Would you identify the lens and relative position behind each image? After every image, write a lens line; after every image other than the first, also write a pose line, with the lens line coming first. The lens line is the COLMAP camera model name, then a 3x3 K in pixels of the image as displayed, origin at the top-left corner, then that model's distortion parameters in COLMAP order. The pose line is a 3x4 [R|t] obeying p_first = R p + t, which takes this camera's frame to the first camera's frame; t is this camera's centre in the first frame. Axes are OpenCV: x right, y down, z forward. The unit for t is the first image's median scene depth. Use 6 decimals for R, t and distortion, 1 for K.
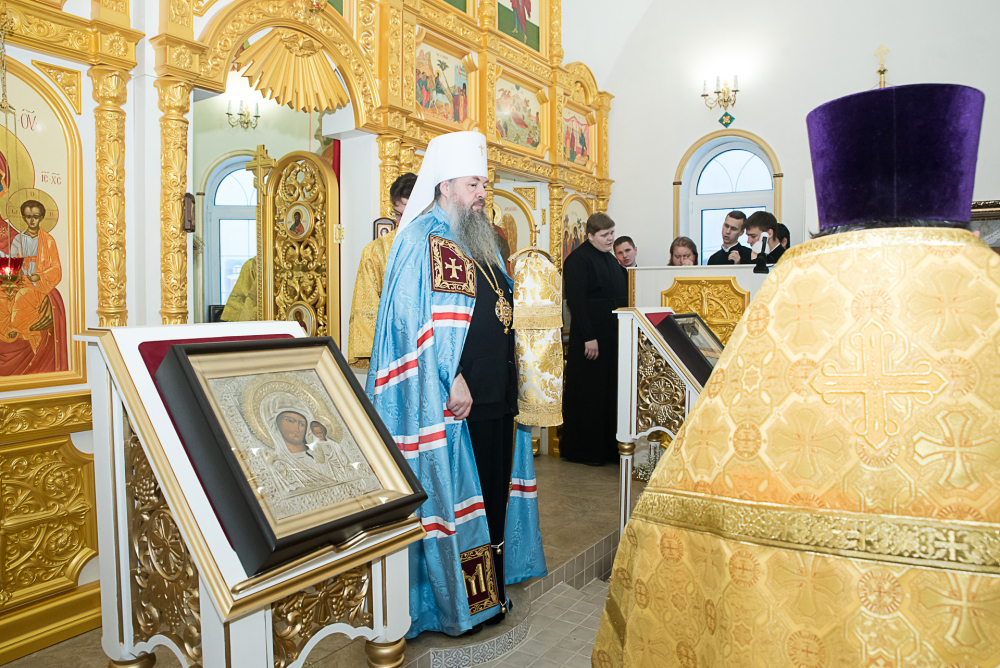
lens RADIAL K [[696.3, 0, 510.9], [0, 696.3, 327.4], [0, 0, 1]] dist [-0.127693, 0.078095]
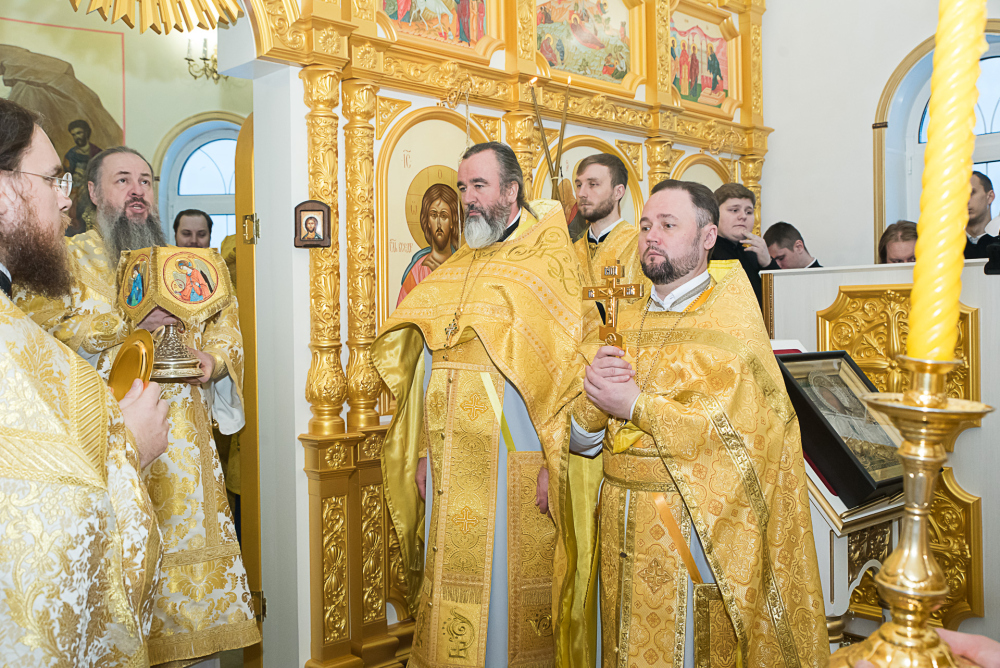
lens RADIAL K [[1000.1, 0, 503.4], [0, 1000.1, 326.4], [0, 0, 1]] dist [0.000882, 0.000000]
pose [[0.975673, -0.012599, -0.218870, 0.147748], [0.003958, 0.999197, -0.039870, -0.007532], [0.219197, 0.038034, 0.974939, 0.136859]]
